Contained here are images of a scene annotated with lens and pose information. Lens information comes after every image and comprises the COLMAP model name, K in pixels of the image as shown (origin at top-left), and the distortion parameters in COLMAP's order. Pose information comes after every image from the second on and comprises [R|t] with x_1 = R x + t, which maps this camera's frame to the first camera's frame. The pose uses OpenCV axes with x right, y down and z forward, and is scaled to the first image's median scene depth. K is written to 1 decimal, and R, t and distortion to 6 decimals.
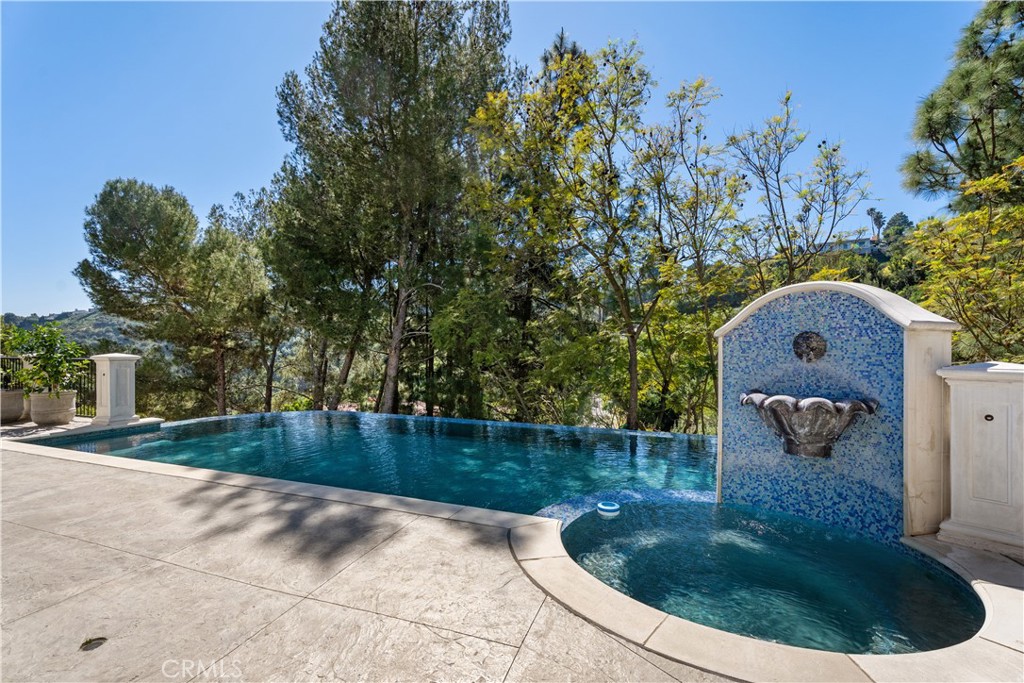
lens RADIAL K [[469.8, 0, 503.8], [0, 469.8, 347.7], [0, 0, 1]] dist [0.000601, -0.001623]
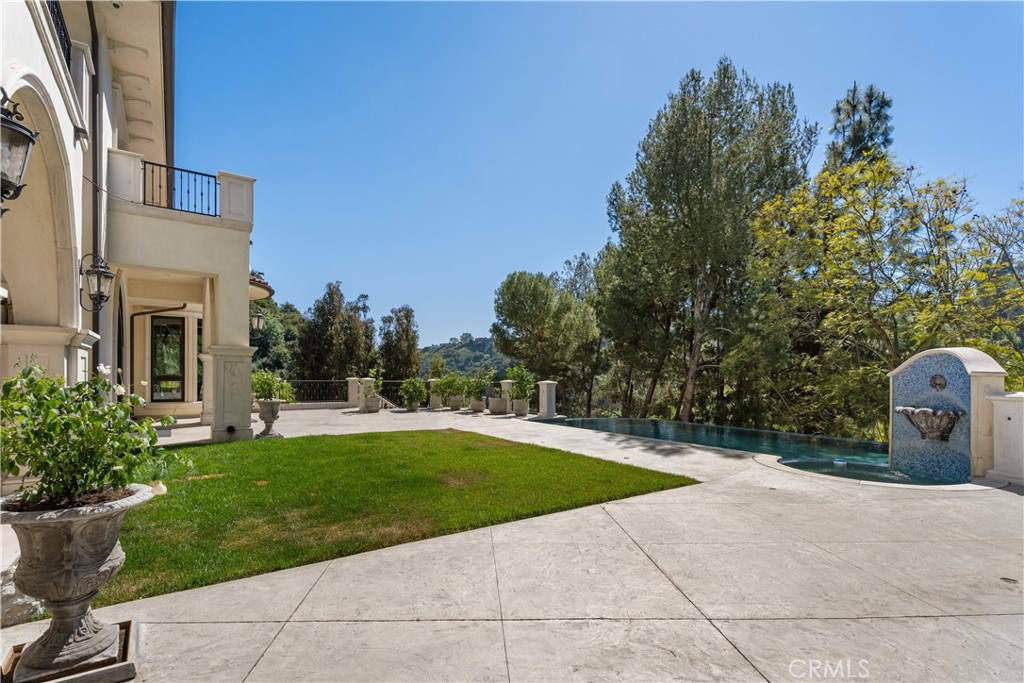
lens RADIAL K [[469.8, 0, 514.9], [0, 469.8, 375.9], [0, 0, 1]] dist [0.000601, -0.001623]
pose [[0.843229, 0.006193, -0.537519, 0.054990], [-0.004625, 0.999980, 0.004265, -0.007376], [0.537535, -0.001111, 0.843241, -0.357311]]
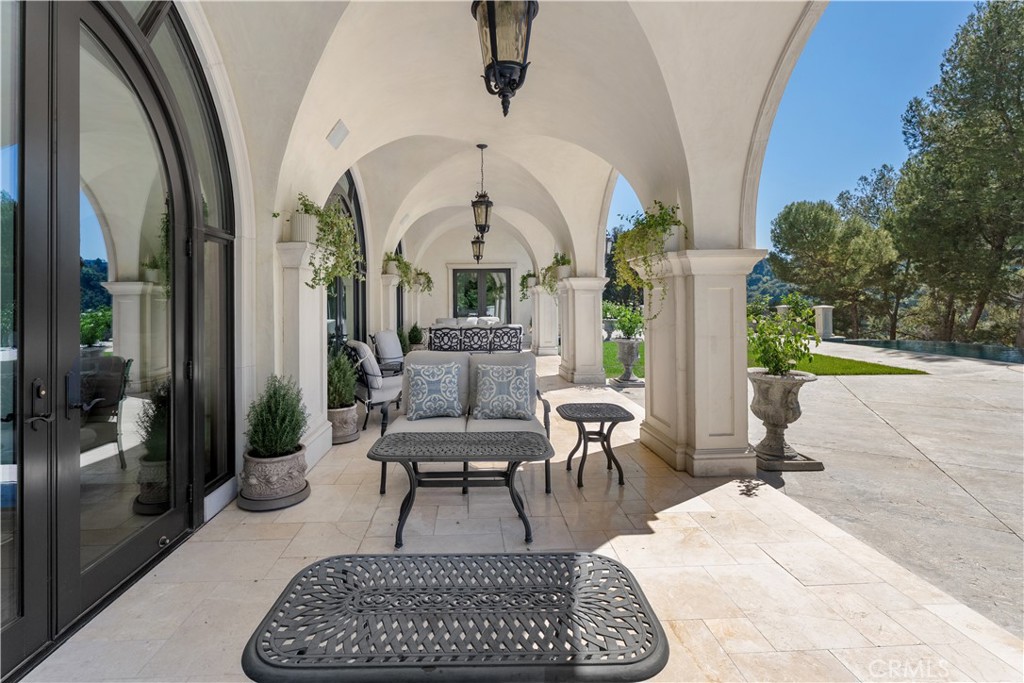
lens RADIAL K [[469.8, 0, 499.2], [0, 469.8, 304.6], [0, 0, 1]] dist [0.000601, -0.001623]
pose [[0.413709, -0.000646, -0.910409, 0.284555], [0.012288, 0.999913, 0.004875, -0.010541], [0.910326, -0.013204, 0.413681, -0.660180]]
